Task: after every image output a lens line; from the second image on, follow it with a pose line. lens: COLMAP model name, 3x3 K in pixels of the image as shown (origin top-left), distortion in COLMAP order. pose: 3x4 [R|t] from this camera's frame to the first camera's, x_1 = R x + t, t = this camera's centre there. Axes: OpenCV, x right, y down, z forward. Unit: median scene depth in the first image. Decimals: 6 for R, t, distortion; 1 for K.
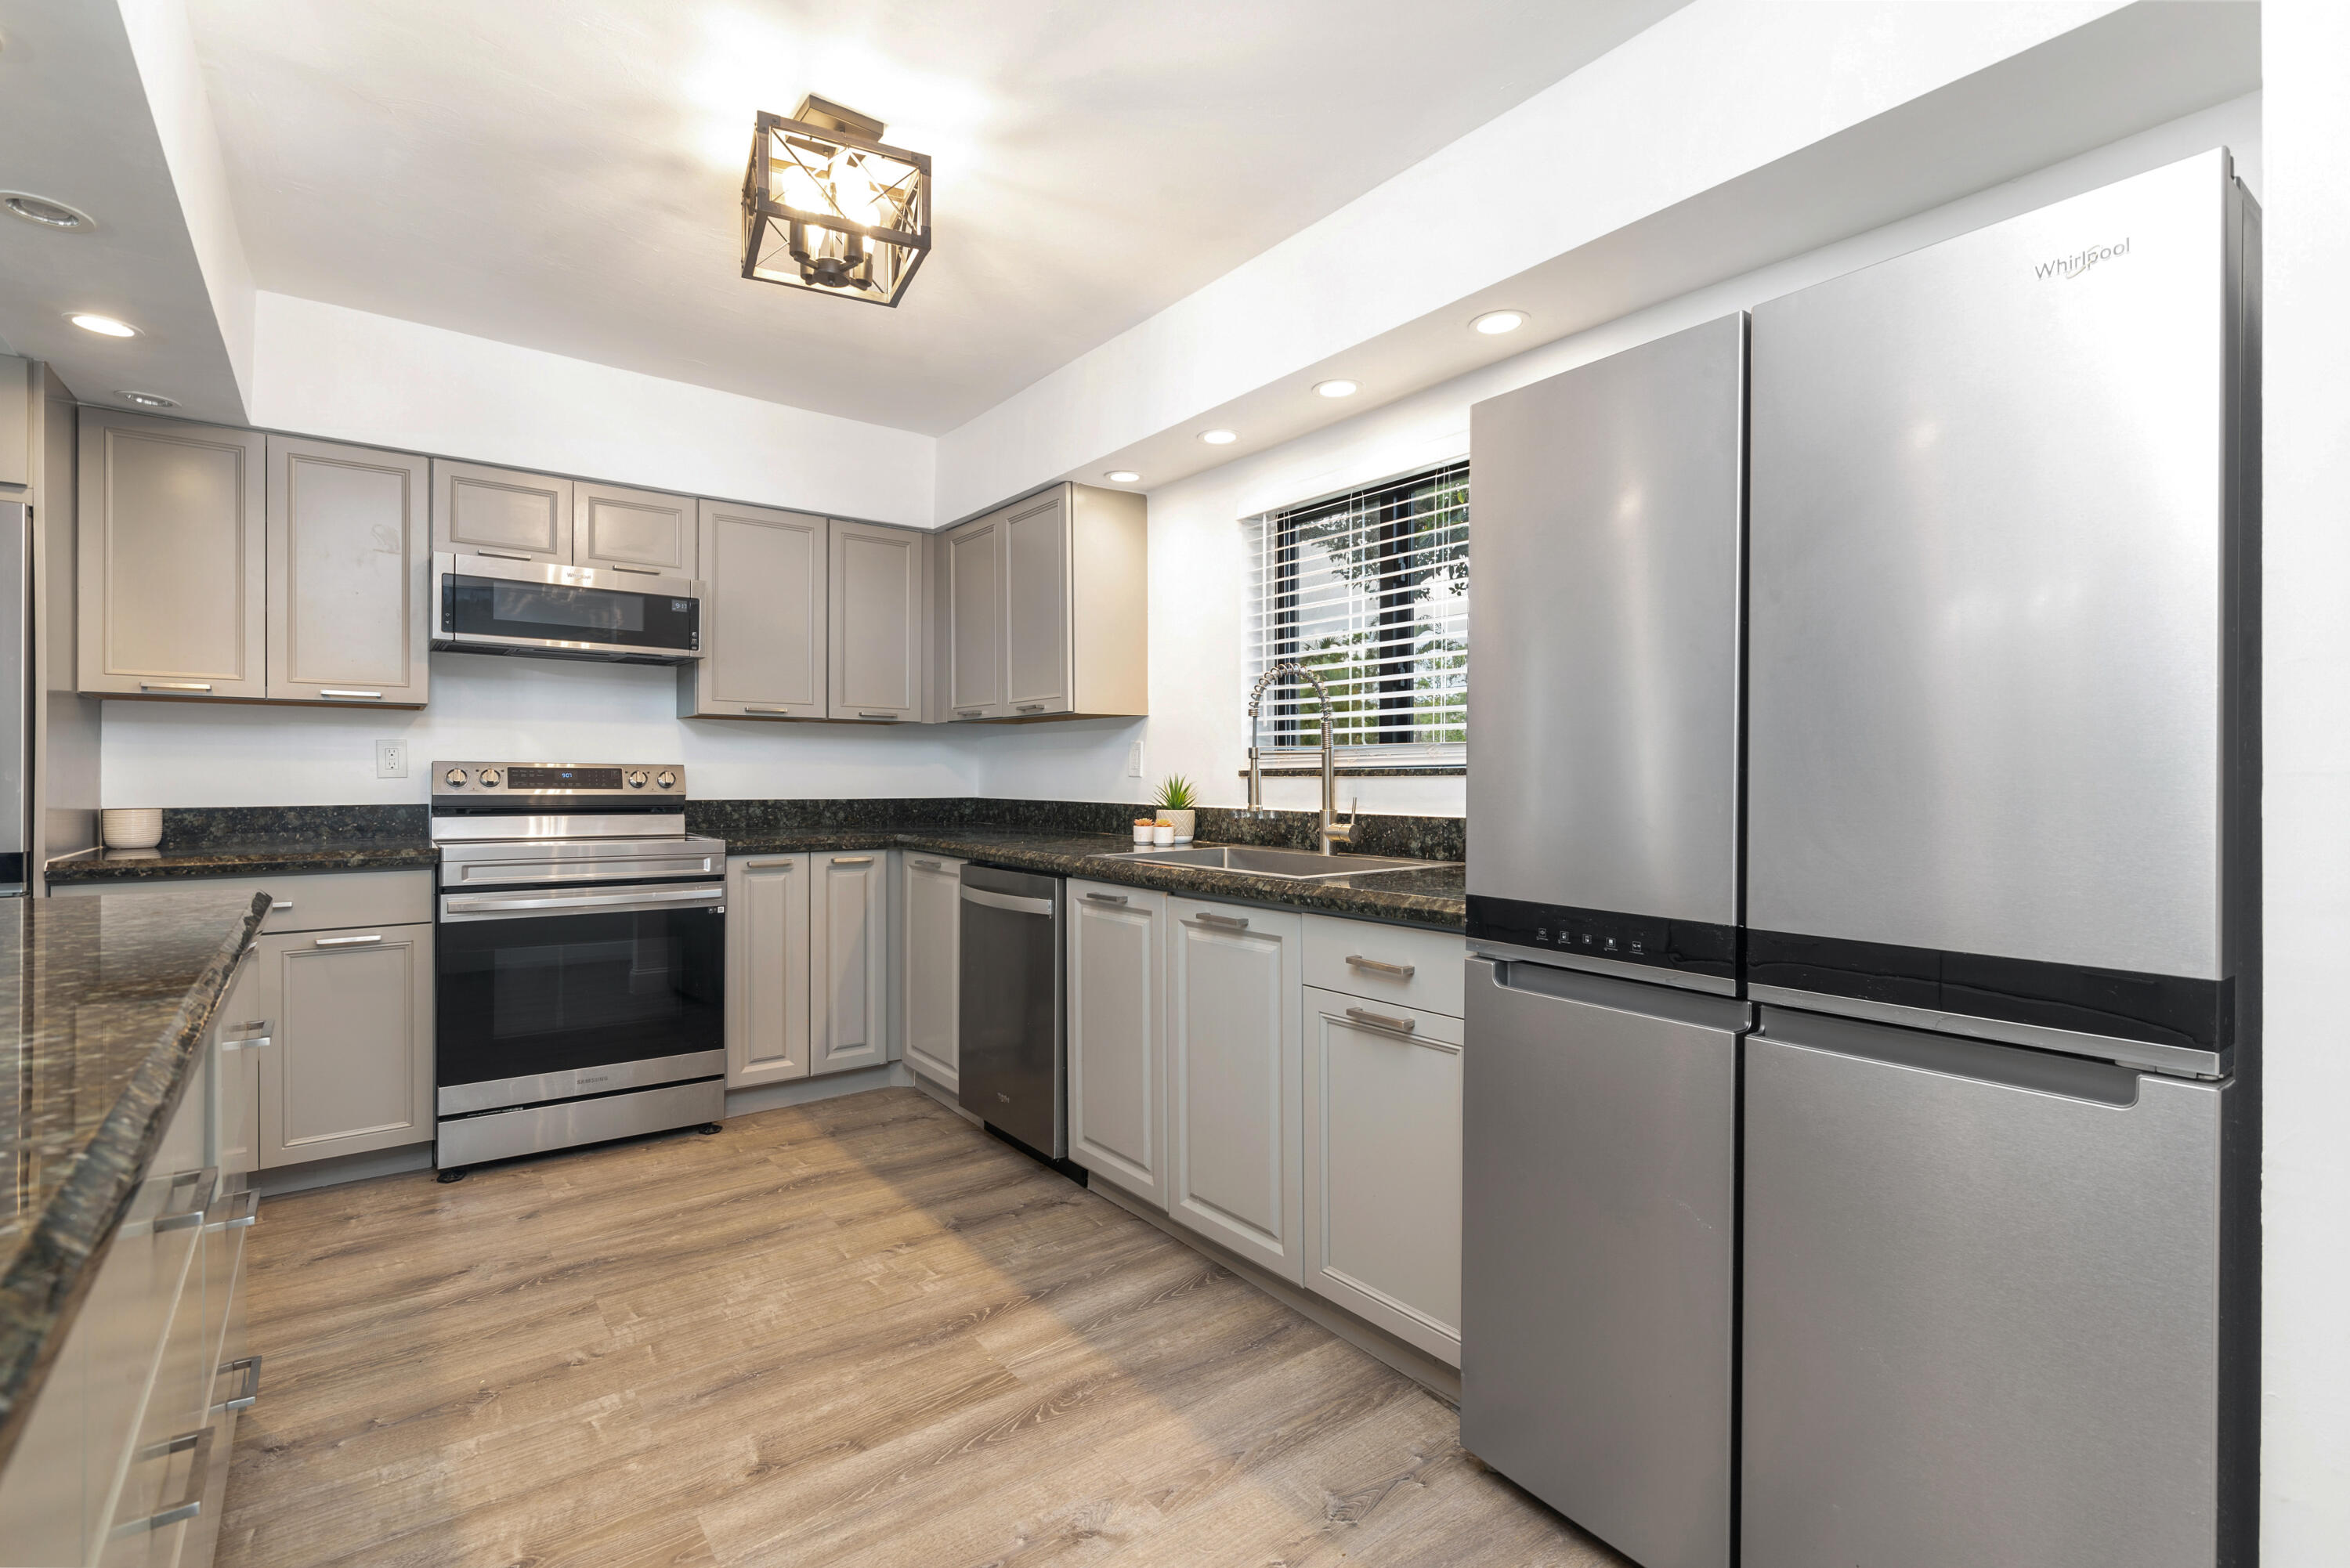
lens RADIAL K [[1063.6, 0, 1192.3], [0, 1063.6, 796.8], [0, 0, 1]] dist [-0.006264, 0.001353]
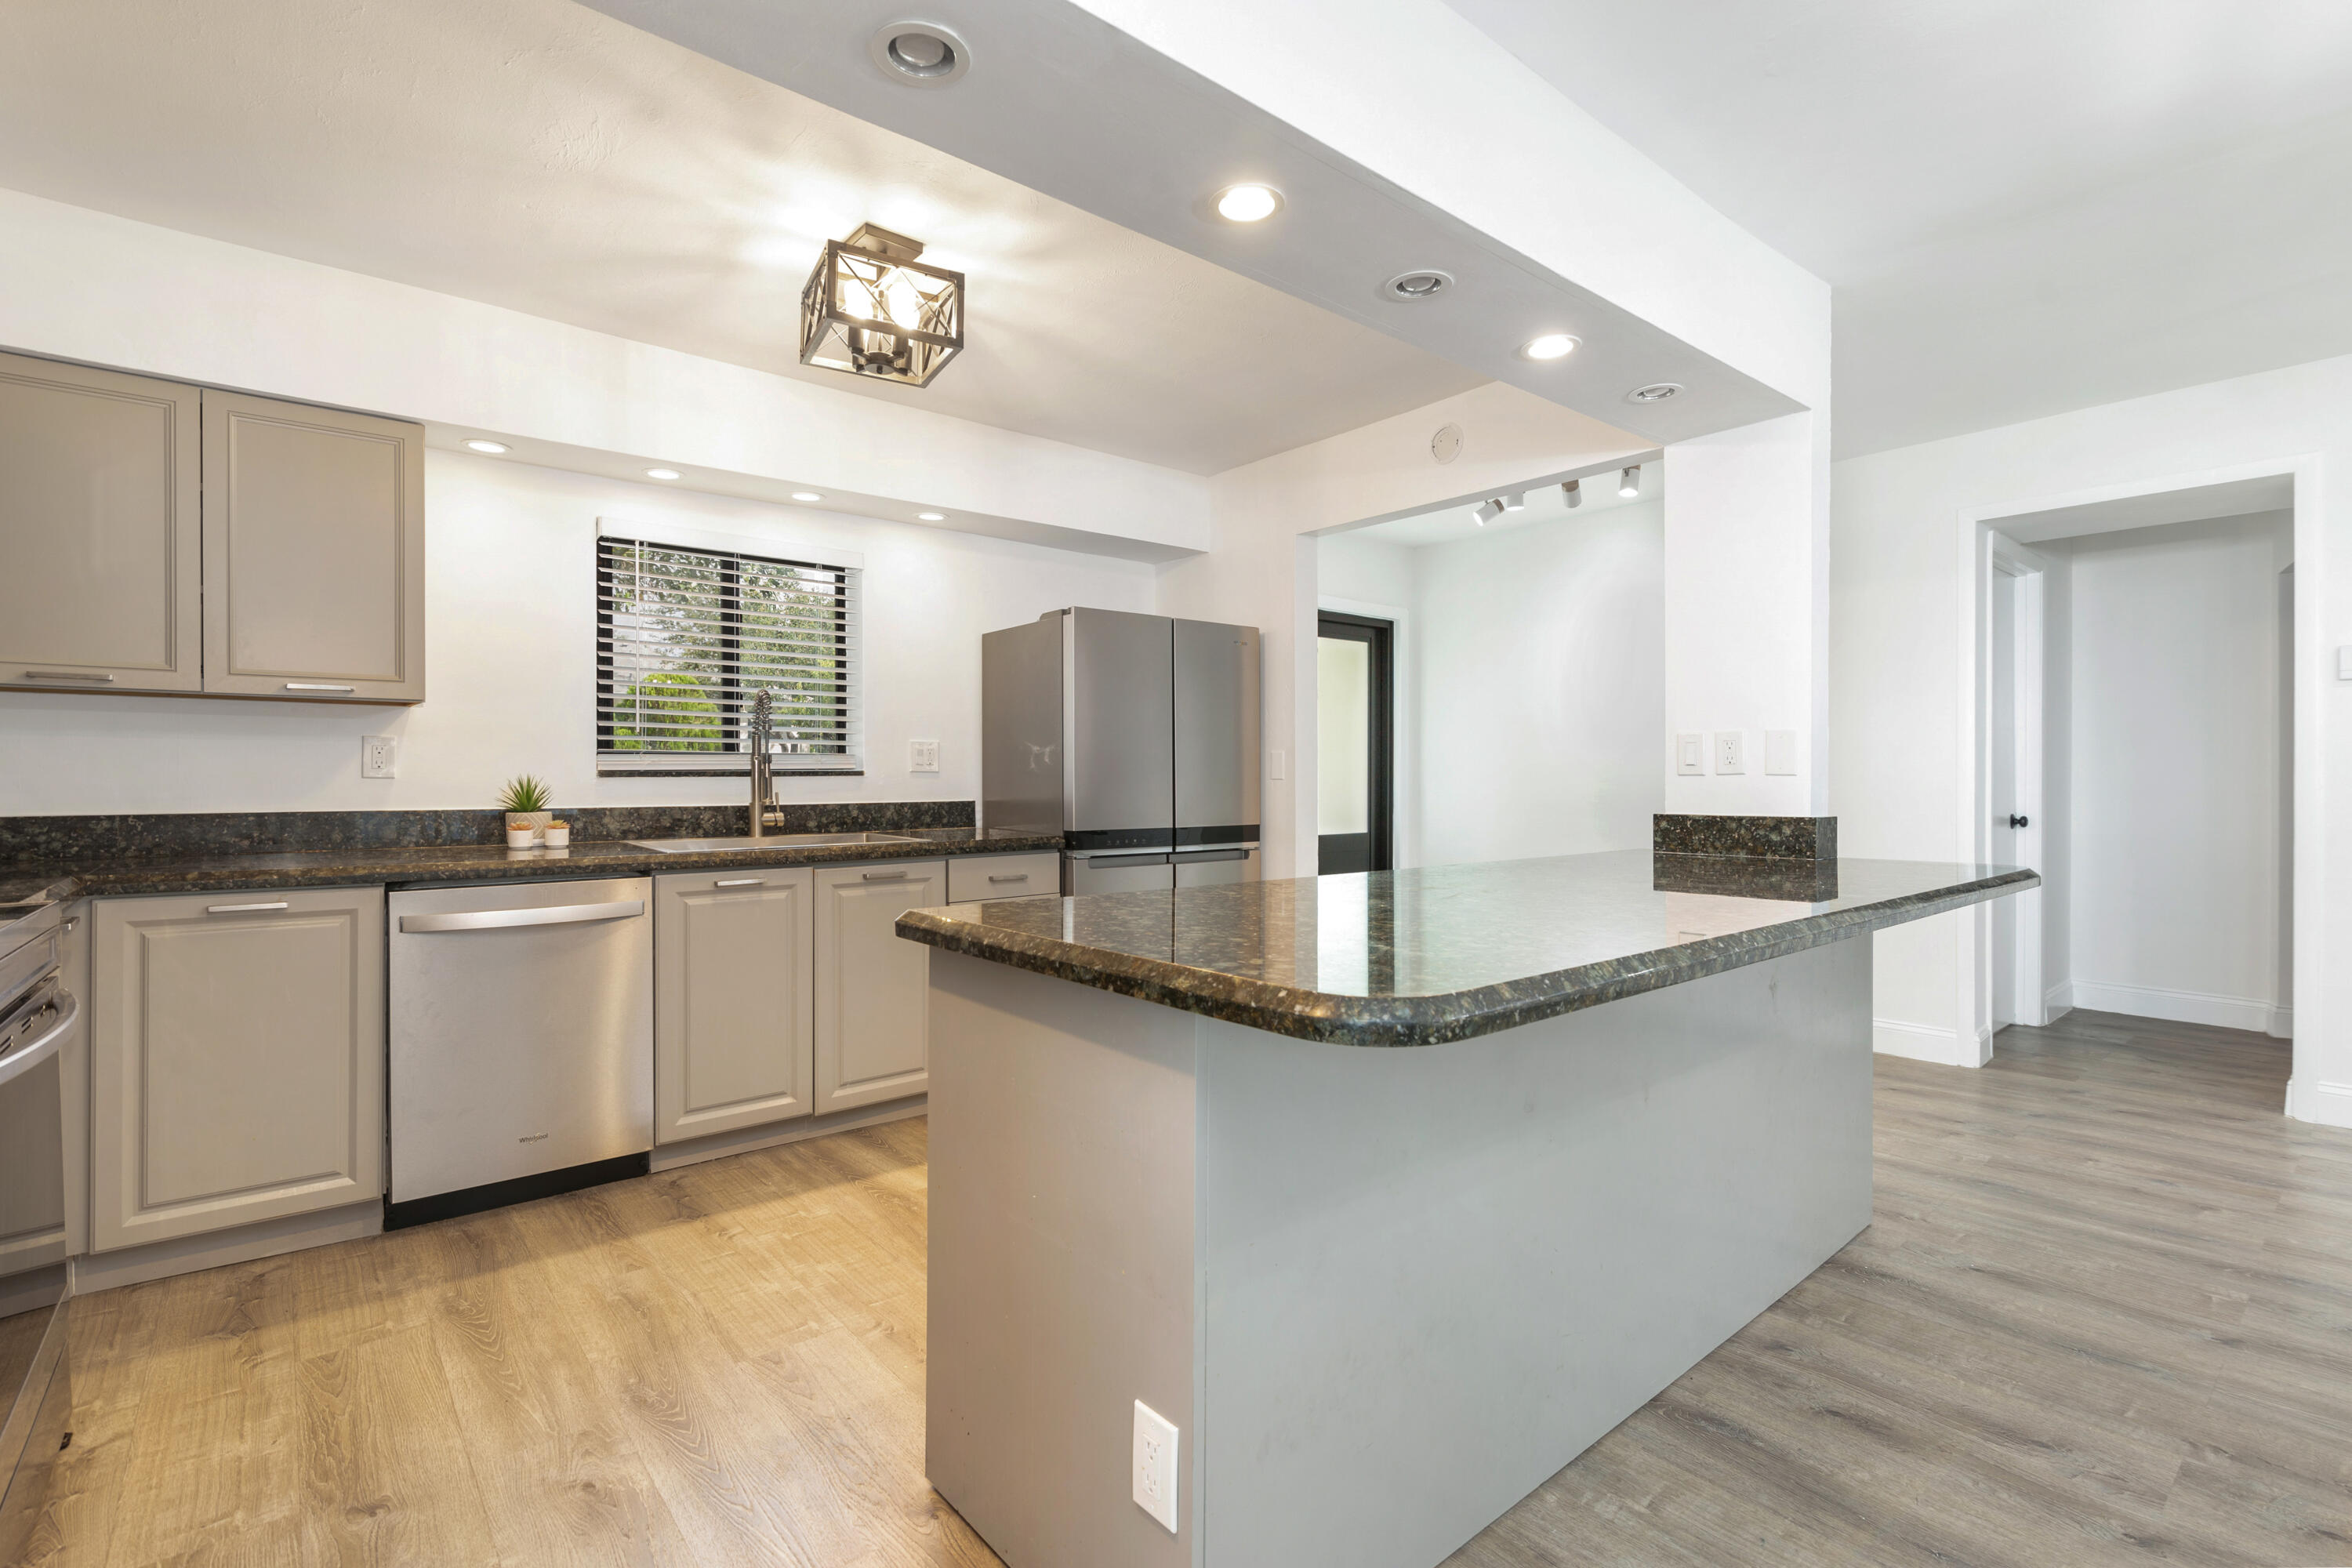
lens RADIAL K [[1064.6, 0, 1182.7], [0, 1064.6, 791.1], [0, 0, 1]] dist [-0.006264, 0.001353]
pose [[-0.032521, -0.024259, 0.999177, -1.180247], [0.016330, 0.999559, 0.024800, -0.025122], [-0.999338, 0.017123, -0.032110, 0.516893]]
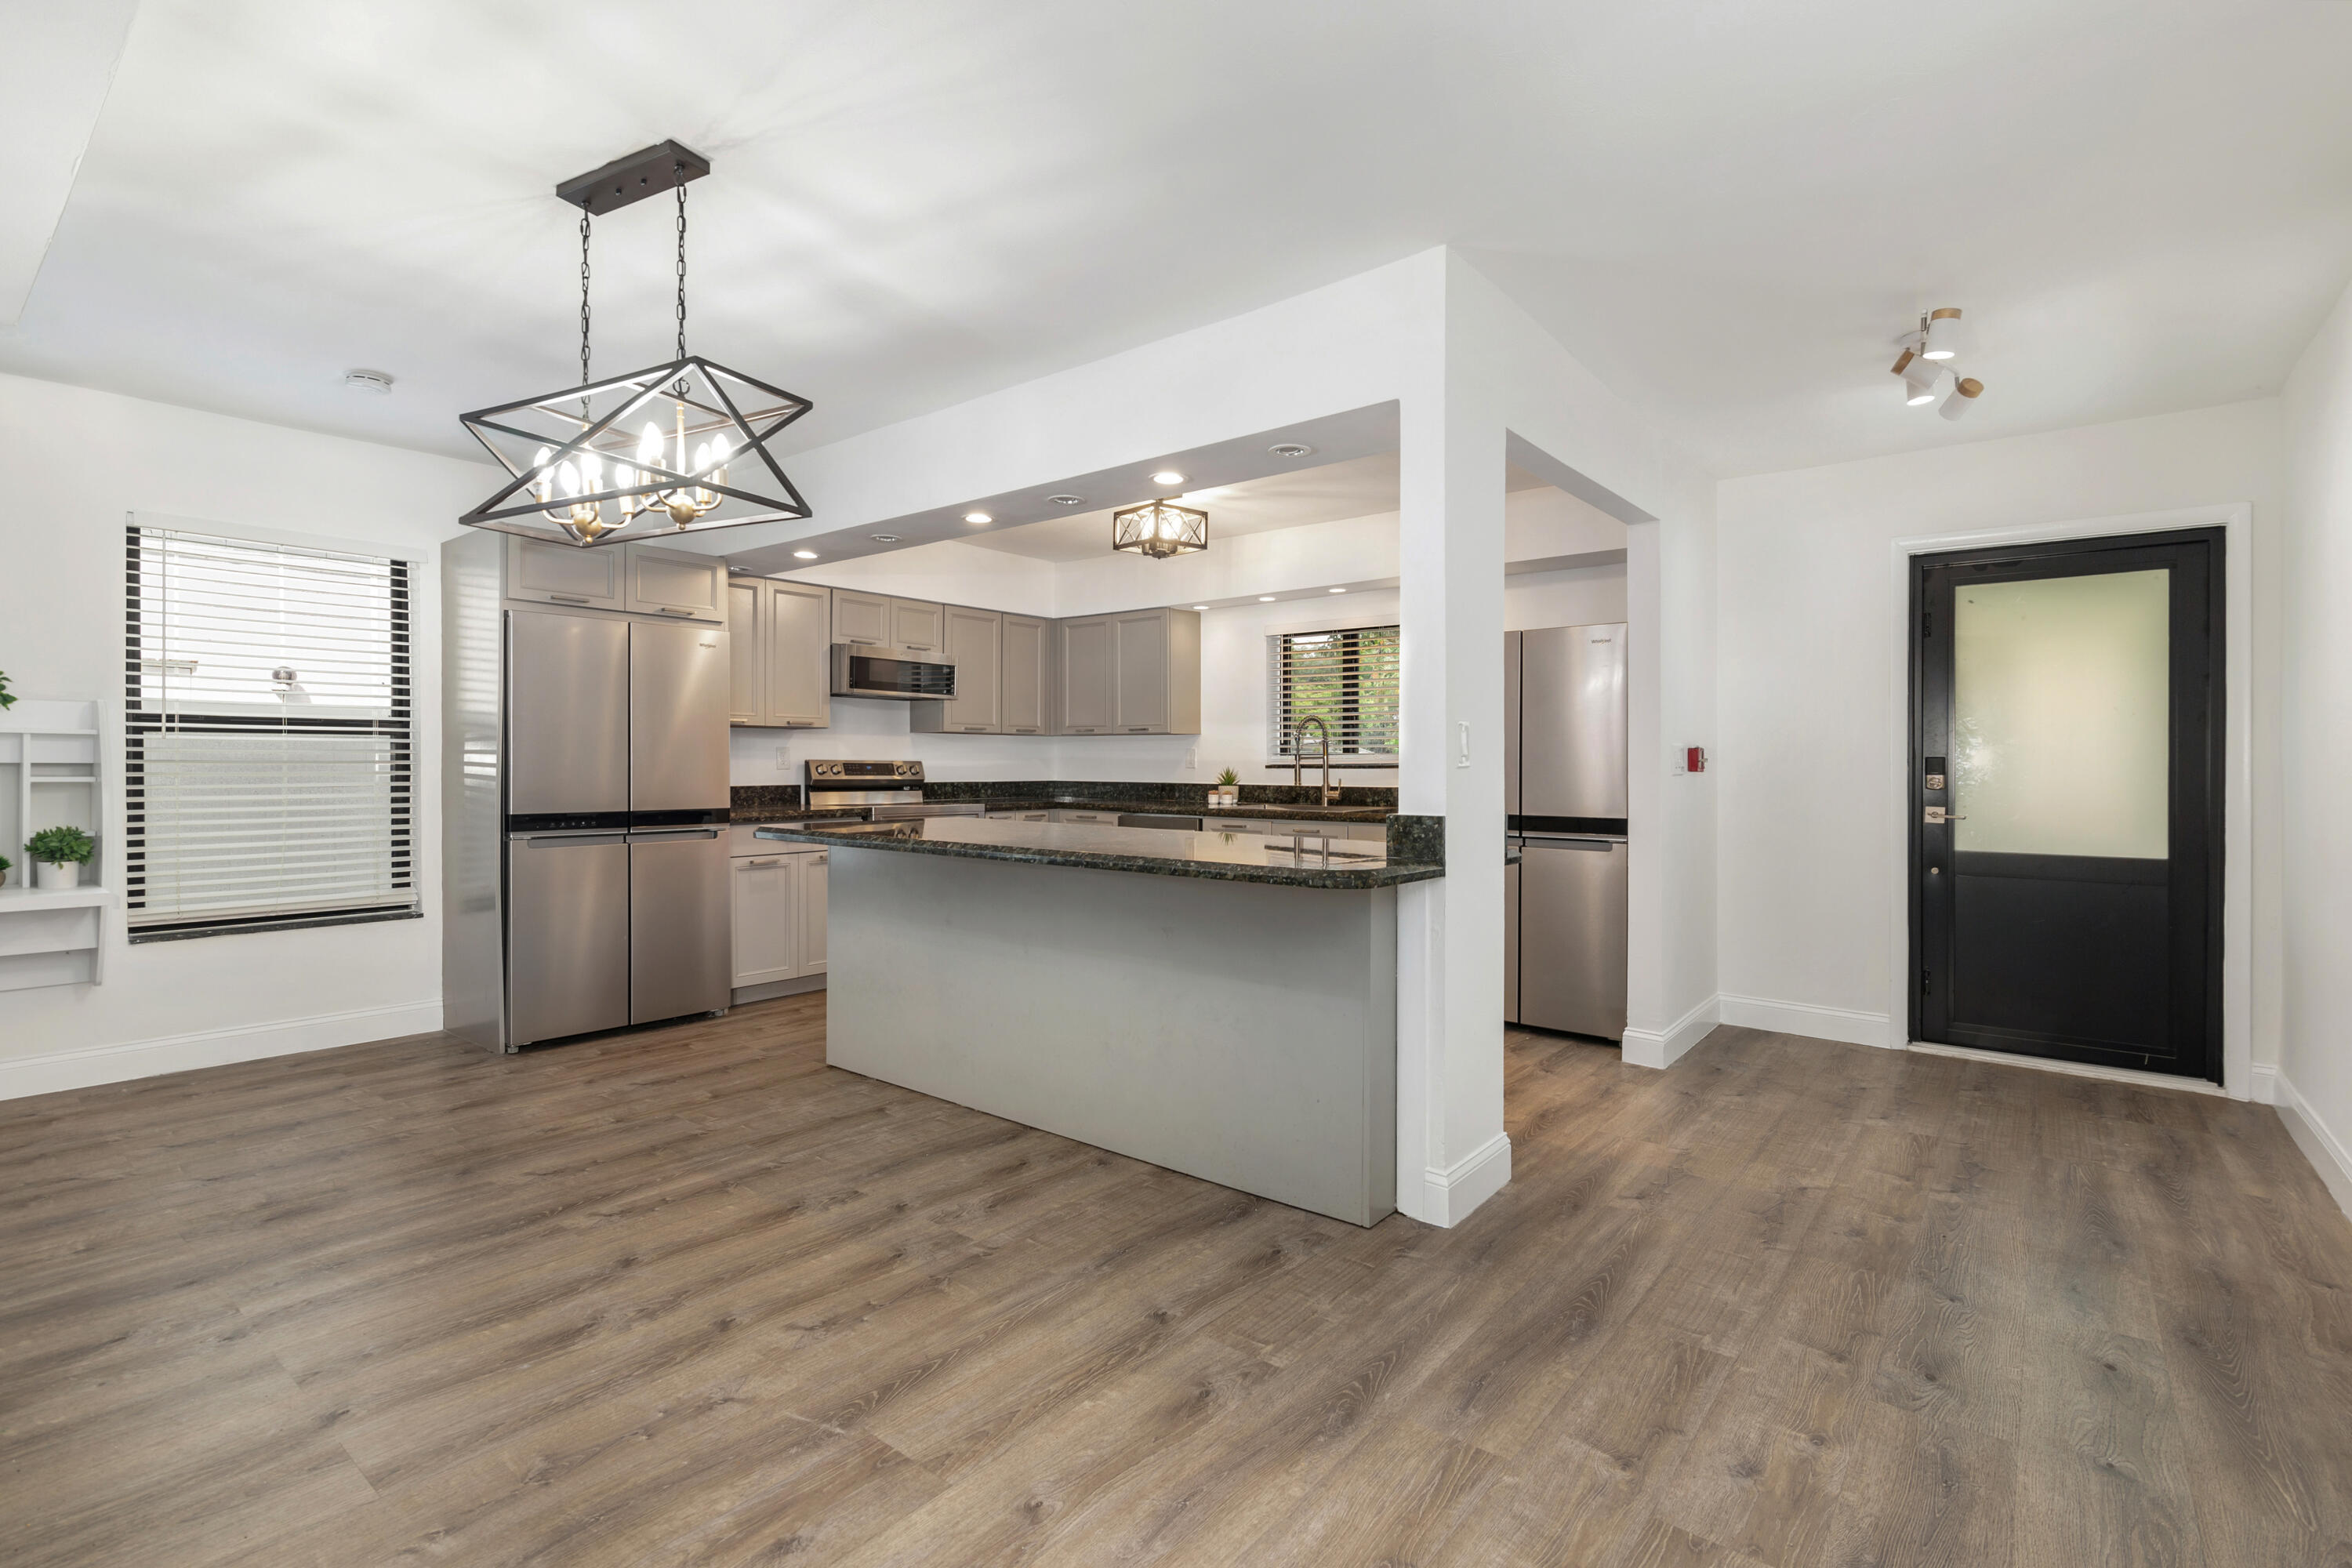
lens RADIAL K [[1072.0, 0, 1186.0], [0, 1072.0, 773.3], [0, 0, 1]] dist [0.001114, -0.002548]
pose [[0.970703, -0.001649, 0.240276, -0.641890], [0.003961, 0.999950, -0.009141, 0.008437], [-0.240249, 0.009825, 0.970662, -0.977196]]
